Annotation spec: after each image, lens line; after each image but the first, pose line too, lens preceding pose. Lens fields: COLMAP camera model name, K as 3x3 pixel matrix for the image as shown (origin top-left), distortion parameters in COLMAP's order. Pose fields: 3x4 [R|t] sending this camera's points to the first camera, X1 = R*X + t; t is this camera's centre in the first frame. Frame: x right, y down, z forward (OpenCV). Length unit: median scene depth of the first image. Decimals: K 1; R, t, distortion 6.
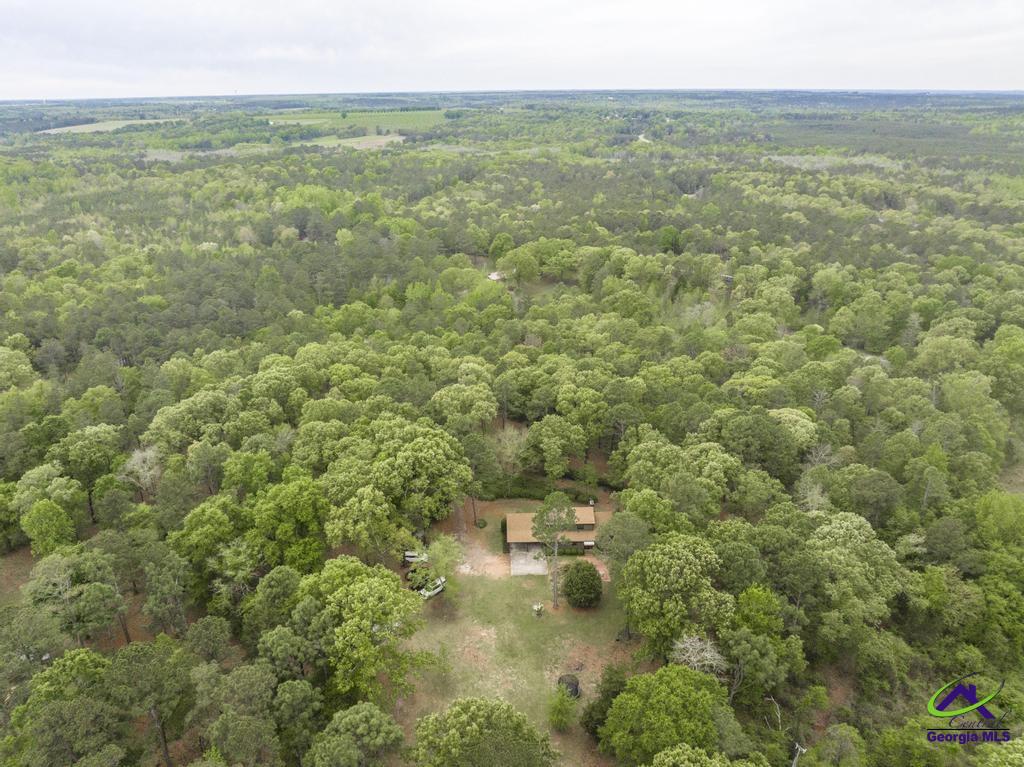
lens RADIAL K [[734.6, 0, 512.0], [0, 734.6, 383.5], [0, 0, 1]] dist [-0.037562, 0.003783]
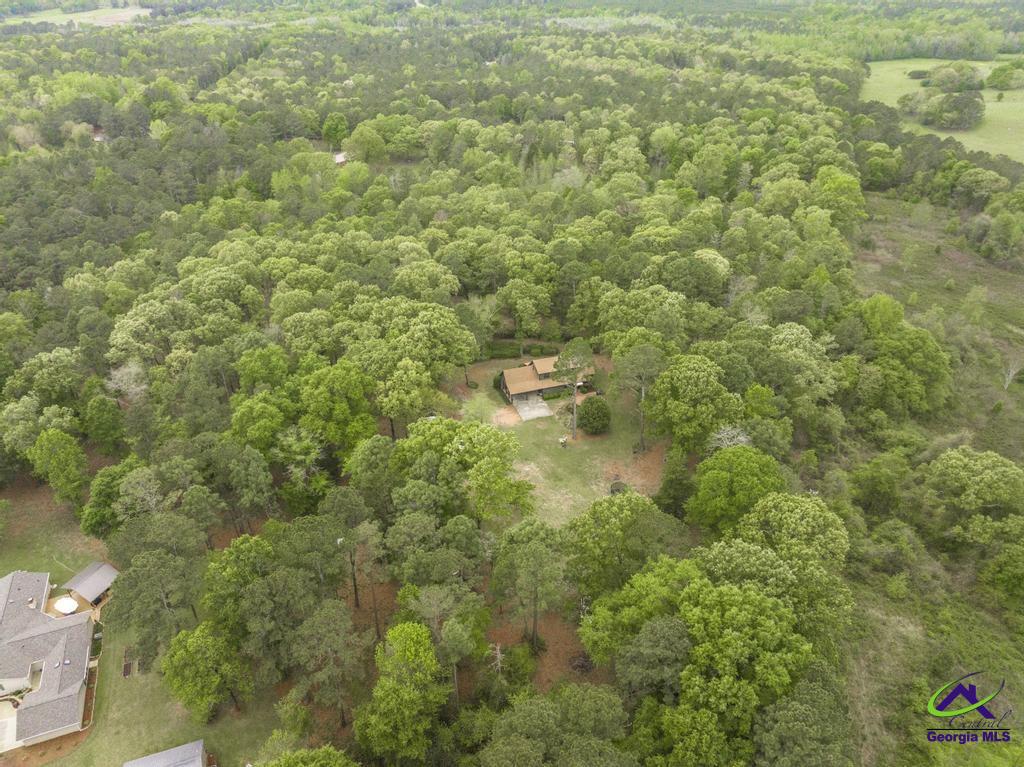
lens RADIAL K [[739.8, 0, 512.0], [0, 739.8, 383.5], [0, 0, 1]] dist [-0.068129, 0.045241]
pose [[0.951301, -0.157208, 0.265165, -0.127984], [0.113286, 0.978284, 0.173571, 0.002109], [-0.286694, -0.135078, 0.948452, -0.028475]]
